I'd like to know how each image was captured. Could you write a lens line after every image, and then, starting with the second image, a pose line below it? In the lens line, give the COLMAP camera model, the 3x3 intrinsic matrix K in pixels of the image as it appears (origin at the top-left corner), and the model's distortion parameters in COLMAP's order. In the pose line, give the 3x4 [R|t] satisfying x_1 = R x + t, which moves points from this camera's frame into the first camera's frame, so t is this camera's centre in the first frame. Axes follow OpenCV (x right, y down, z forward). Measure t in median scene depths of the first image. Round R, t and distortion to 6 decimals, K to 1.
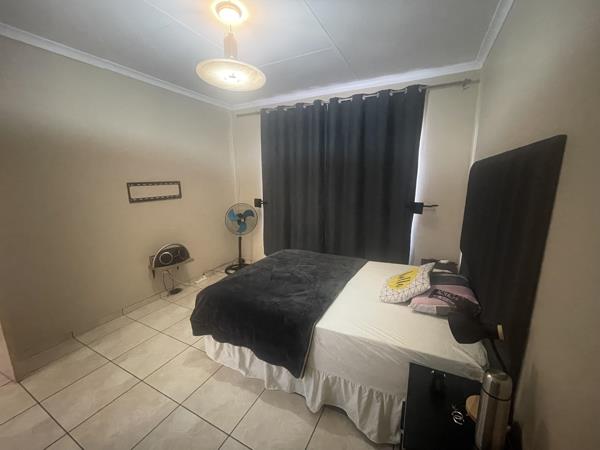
lens RADIAL K [[241.6, 0, 301.4], [0, 241.6, 224.2], [0, 0, 1]] dist [0.012629, 0.000274]
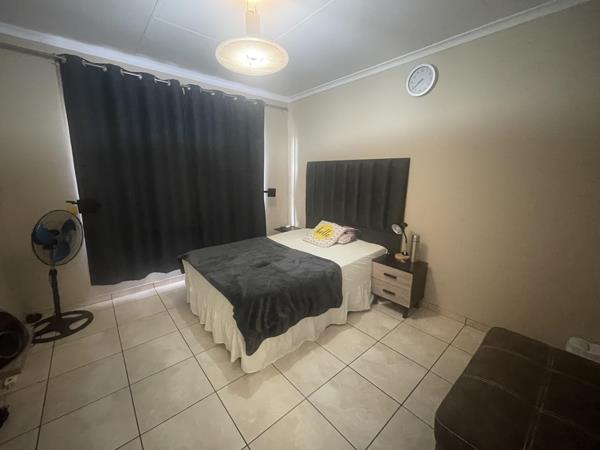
lens RADIAL K [[241.6, 0, 299.2], [0, 241.6, 223.2], [0, 0, 1]] dist [0.012629, 0.000274]
pose [[0.391732, -0.185261, 0.901235, -0.790752], [0.166713, 0.977597, 0.128495, -0.050310], [-0.904849, 0.099912, 0.413842, 0.337666]]
